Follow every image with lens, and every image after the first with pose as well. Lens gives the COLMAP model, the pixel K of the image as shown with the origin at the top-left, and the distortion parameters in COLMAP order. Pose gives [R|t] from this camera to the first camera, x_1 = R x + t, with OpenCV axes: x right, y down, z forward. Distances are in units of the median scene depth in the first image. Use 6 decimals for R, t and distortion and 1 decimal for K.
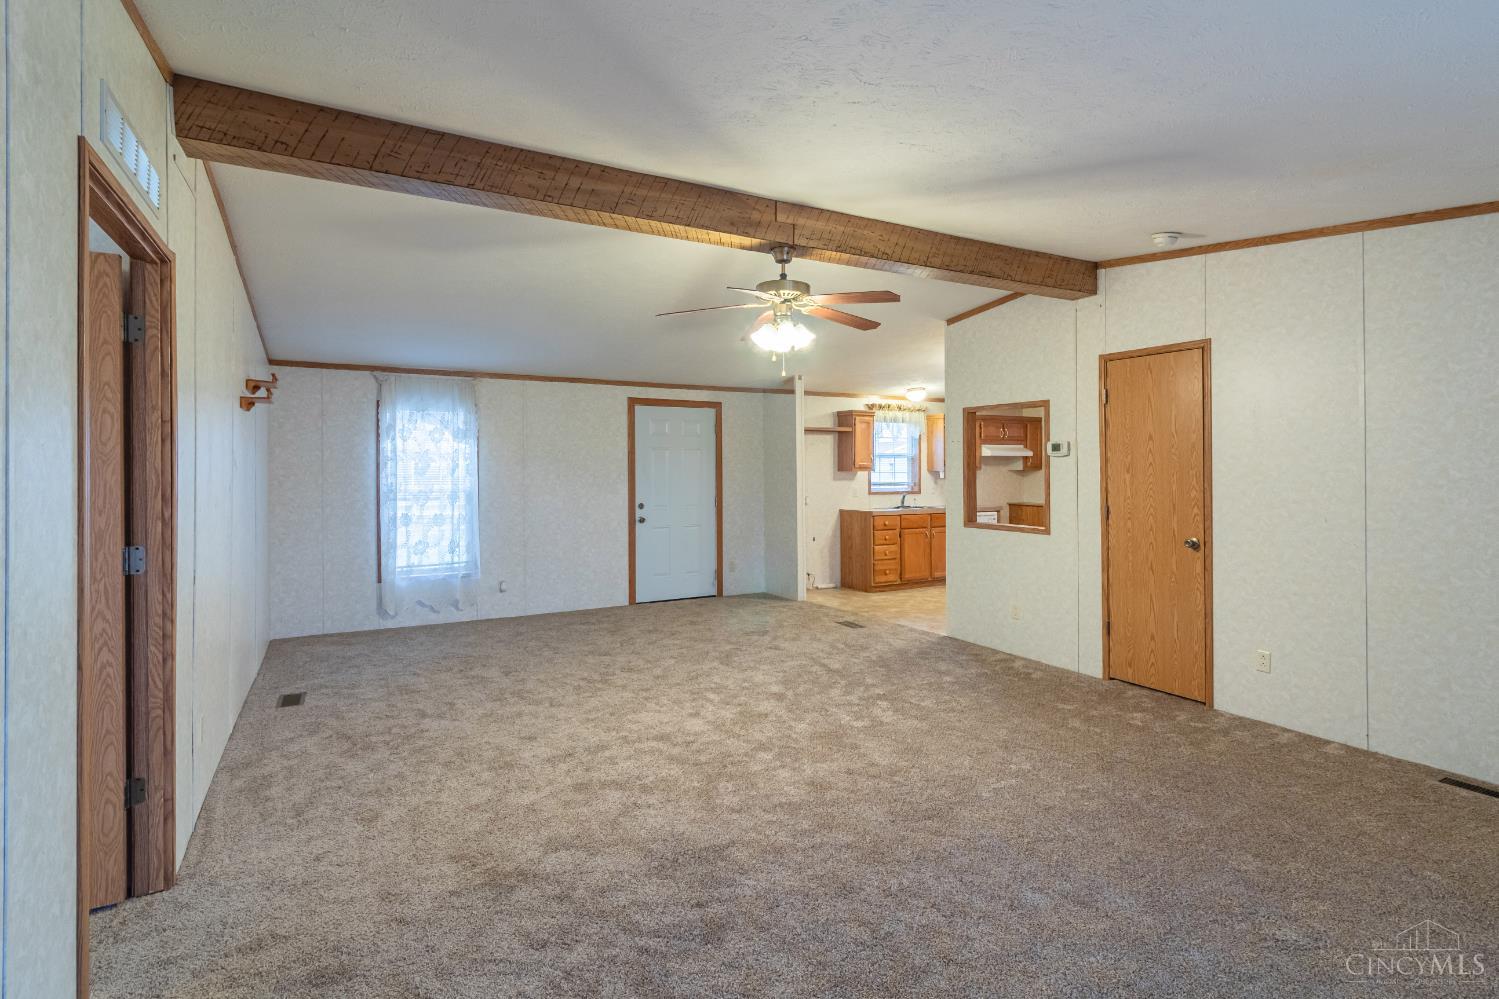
lens RADIAL K [[725.1, 0, 760.3], [0, 725.1, 475.8], [0, 0, 1]] dist [0.006871, -0.000140]
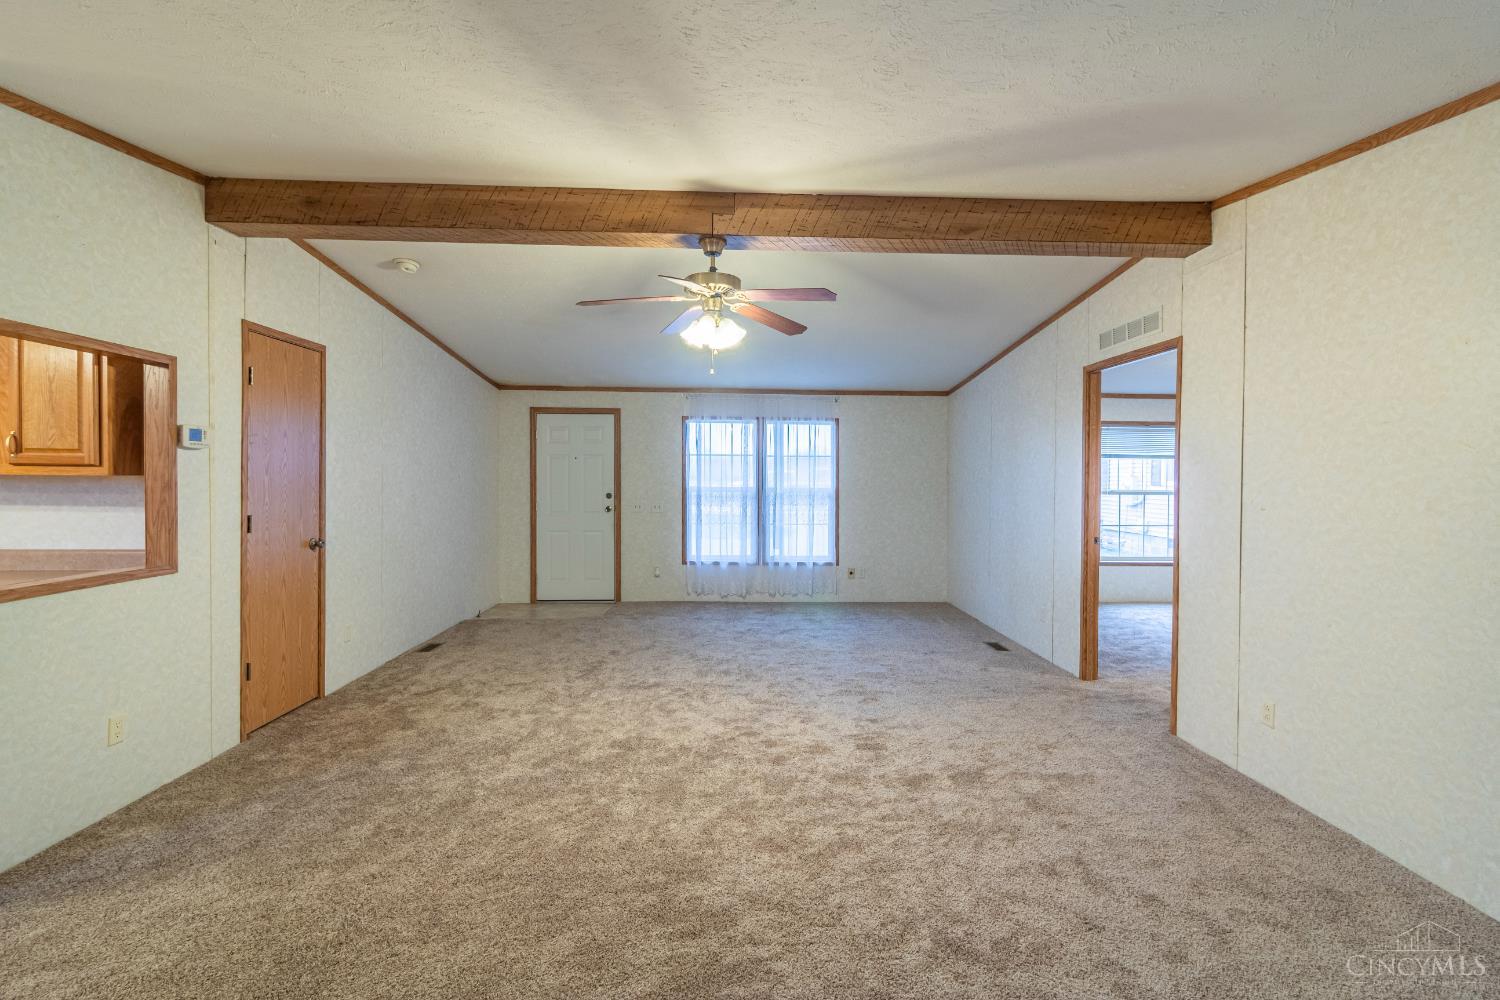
lens RADIAL K [[690.2, 0, 755.5], [0, 690.2, 485.2], [0, 0, 1]] dist [0.005848, 0.000326]
pose [[-0.889805, -0.010080, 0.456229, -0.197341], [-0.000951, 0.999795, 0.020234, -0.004168], [-0.456340, 0.017571, -0.889632, 0.802906]]
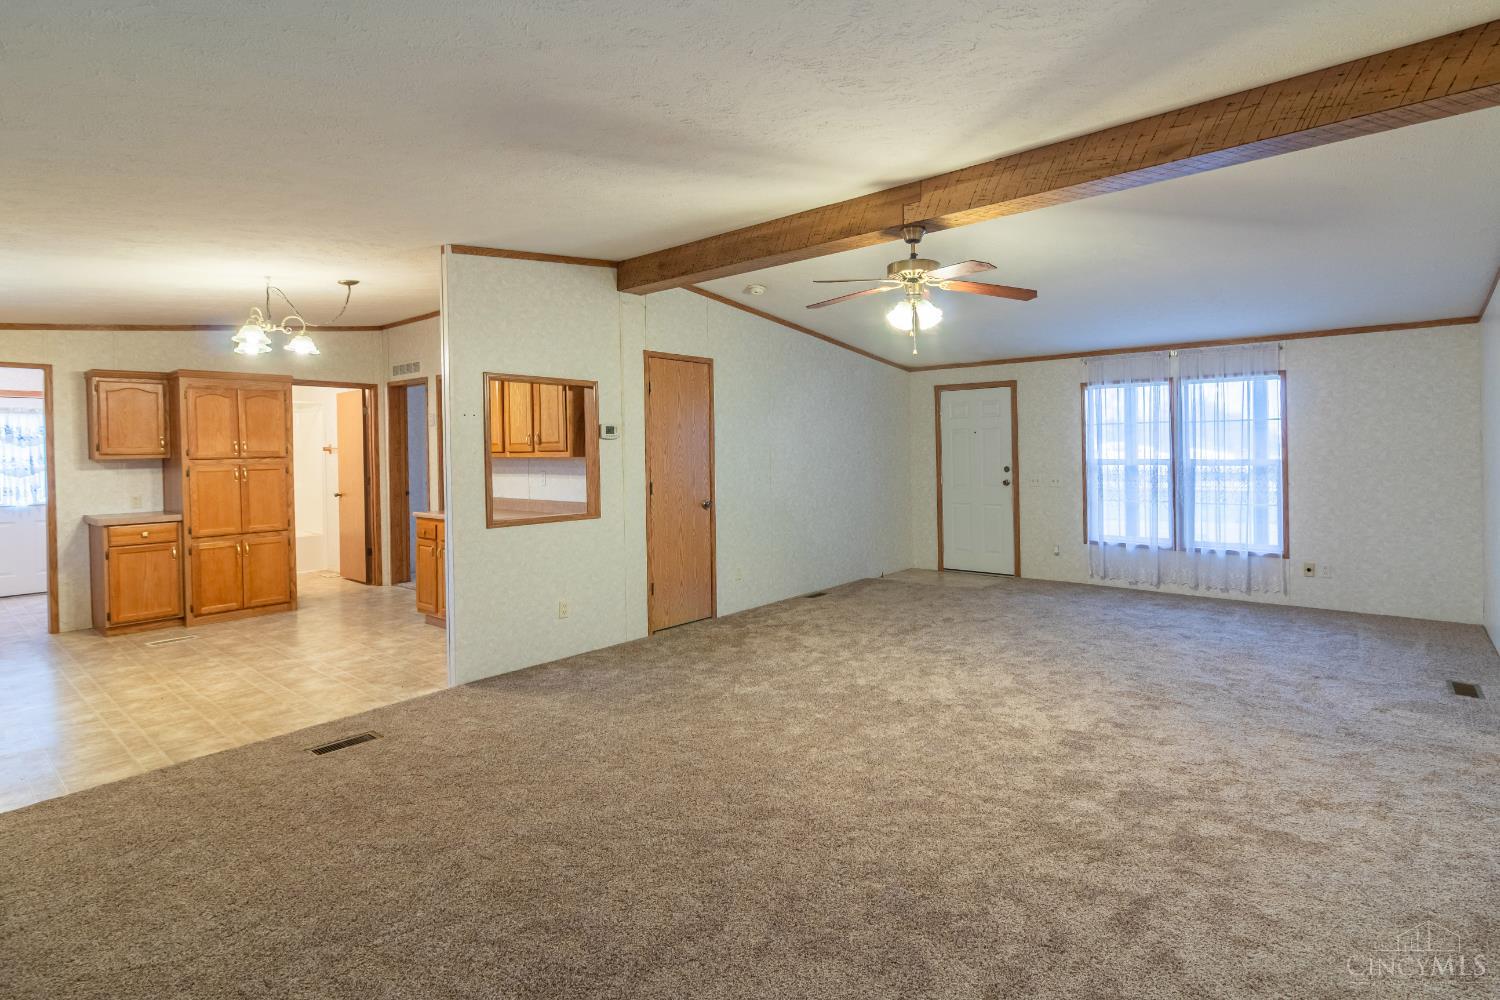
lens RADIAL K [[725.6, 0, 804.0], [0, 725.6, 459.6], [0, 0, 1]] dist [0.006871, -0.000140]
pose [[-0.377115, -0.004254, 0.926157, -0.384825], [0.022838, 0.999643, 0.013890, -0.003507], [-0.925885, 0.026389, -0.376883, 0.686218]]
